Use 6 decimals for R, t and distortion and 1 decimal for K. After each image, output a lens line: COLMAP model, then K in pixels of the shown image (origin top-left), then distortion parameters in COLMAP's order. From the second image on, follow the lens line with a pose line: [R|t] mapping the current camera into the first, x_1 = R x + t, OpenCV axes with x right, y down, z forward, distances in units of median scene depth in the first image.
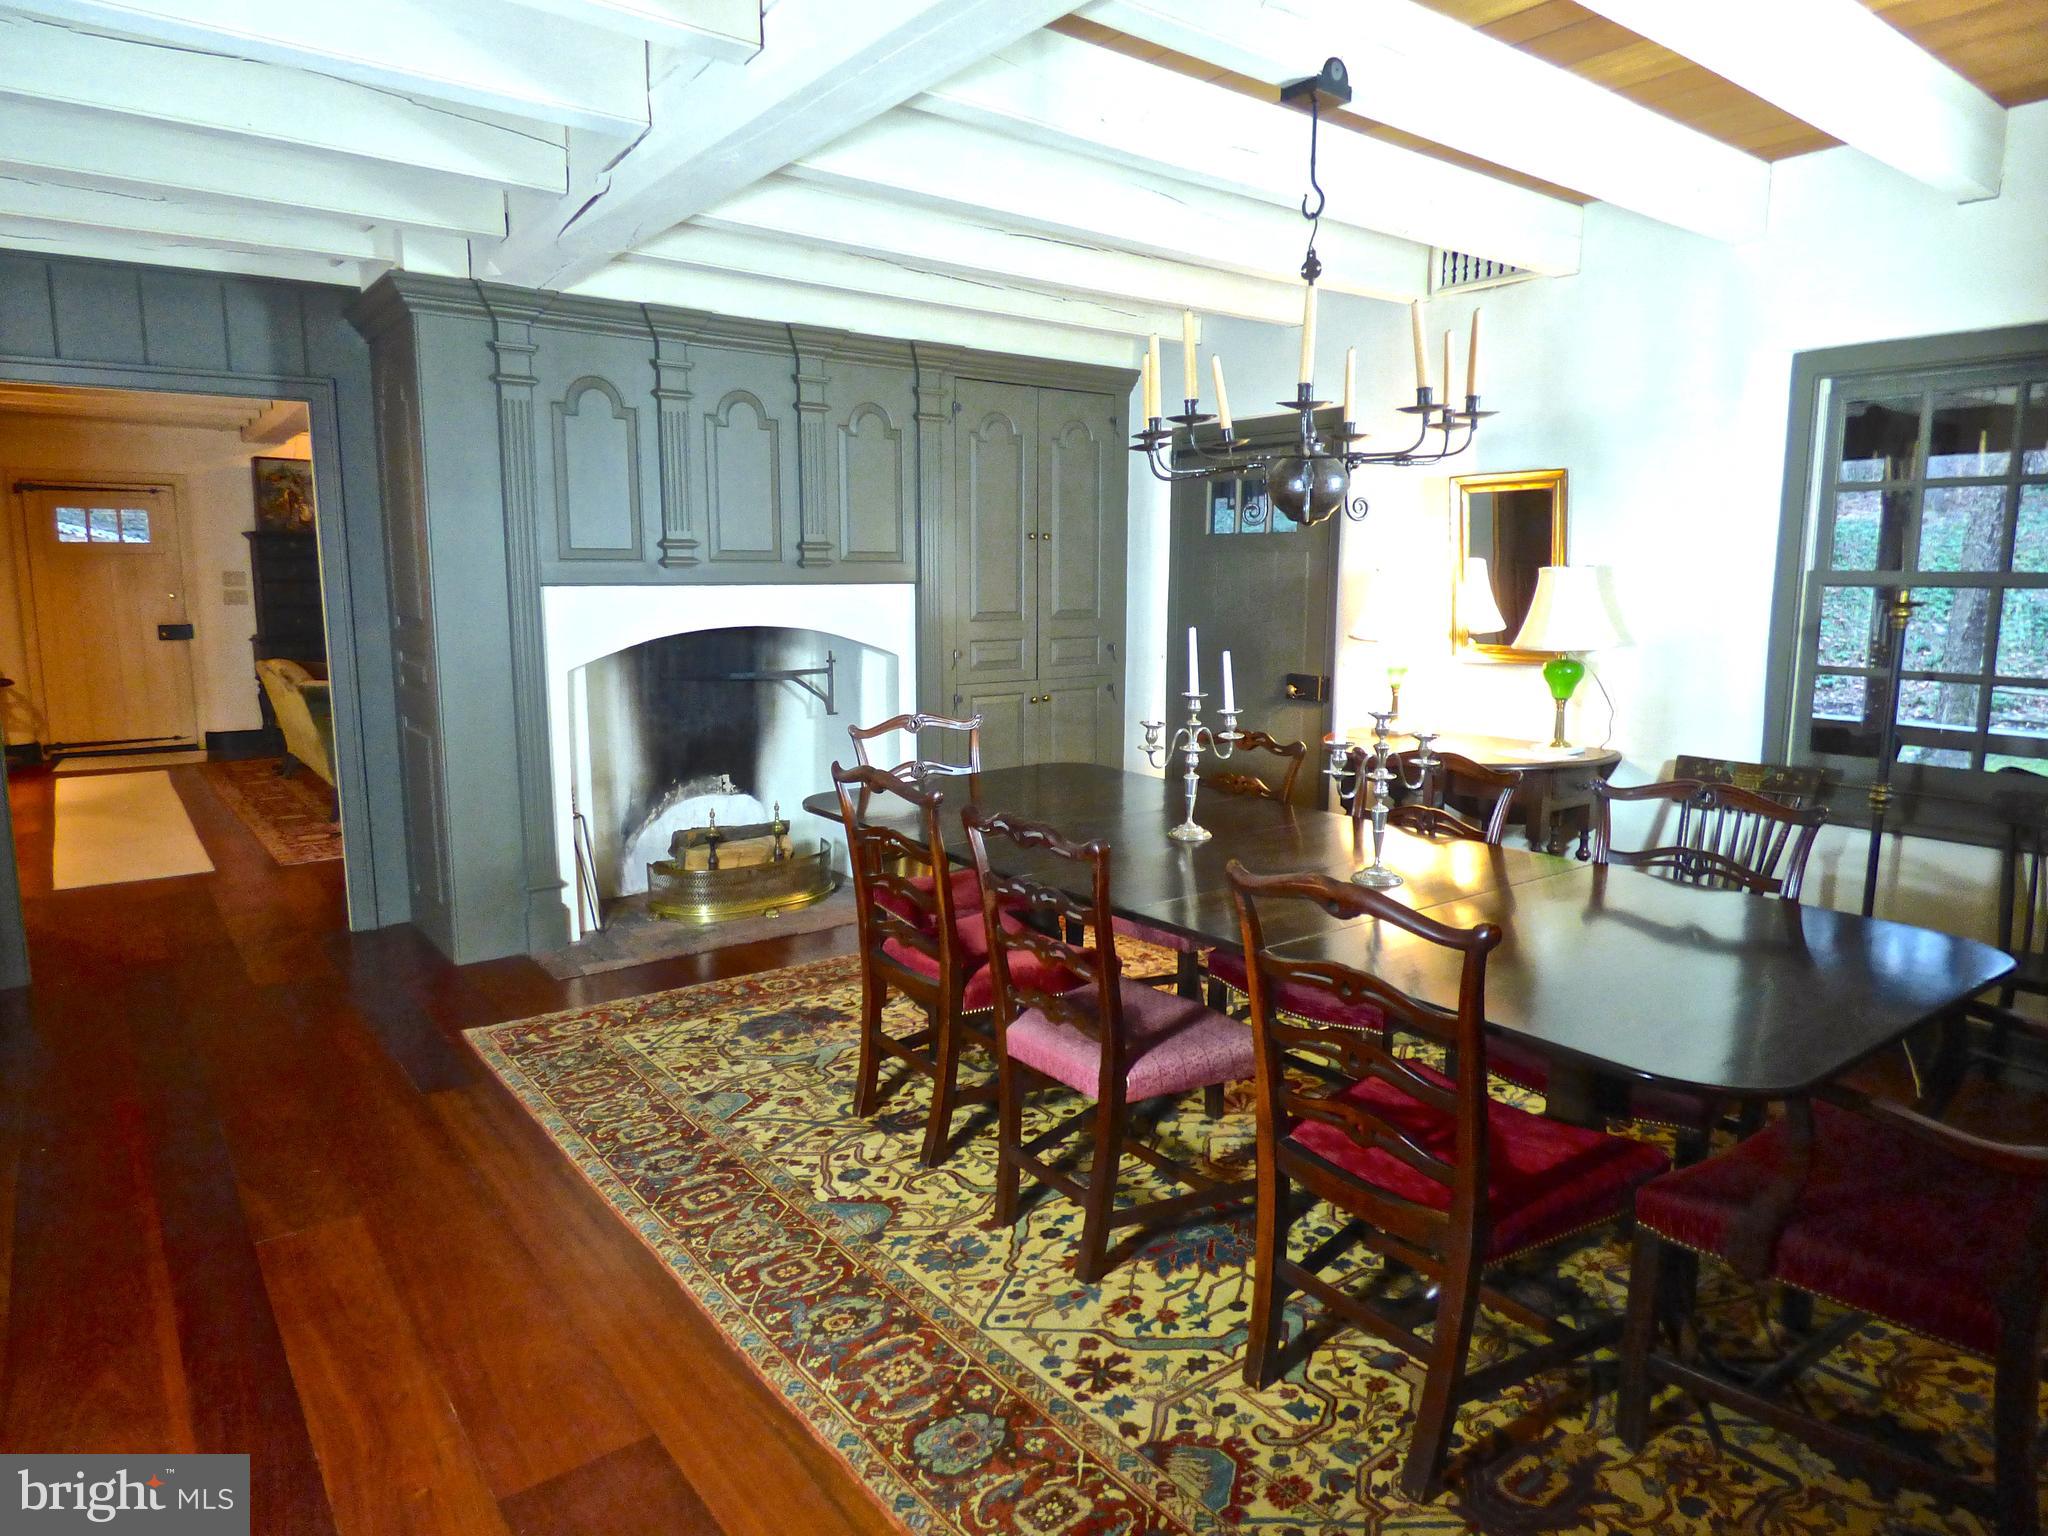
lens RADIAL K [[1175.6, 0, 1024.0], [0, 1175.6, 768.0], [0, 0, 1]] dist [-0.027471, -0.000333]
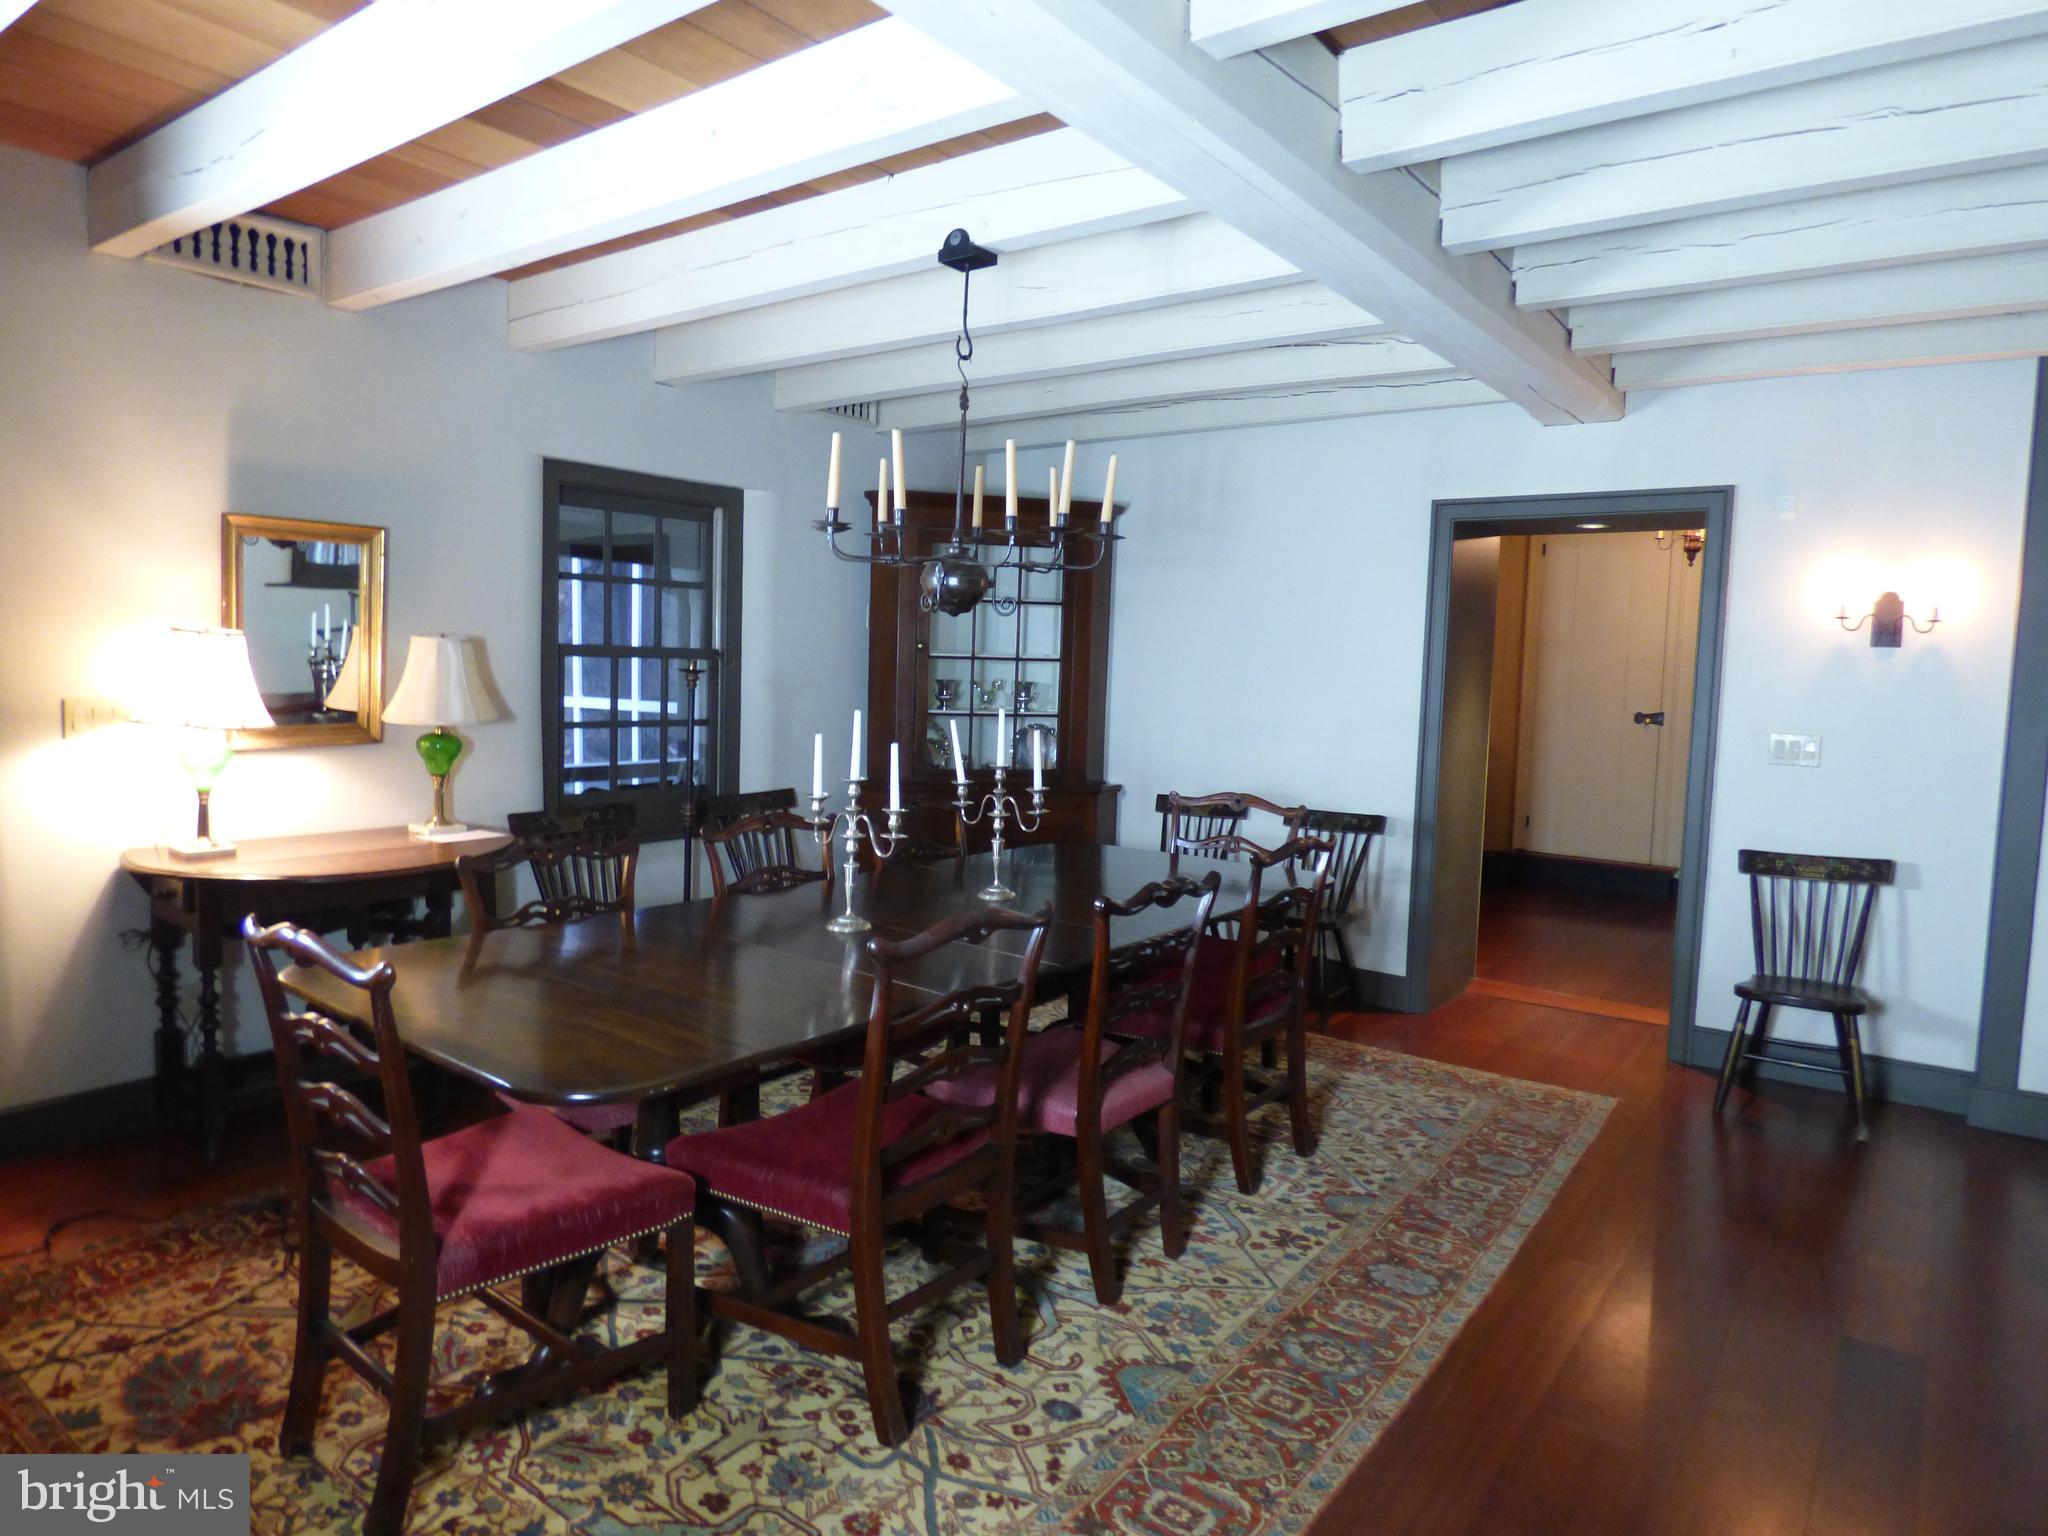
lens RADIAL K [[1251.6, 0, 1024.0], [0, 1251.6, 768.0], [0, 0, 1]] dist [-0.003186, -0.000479]
pose [[-0.247001, -0.088704, 0.964947, -1.012251], [0.129005, 0.983927, 0.123471, -0.207078], [-0.960390, 0.154980, -0.231588, 1.273530]]
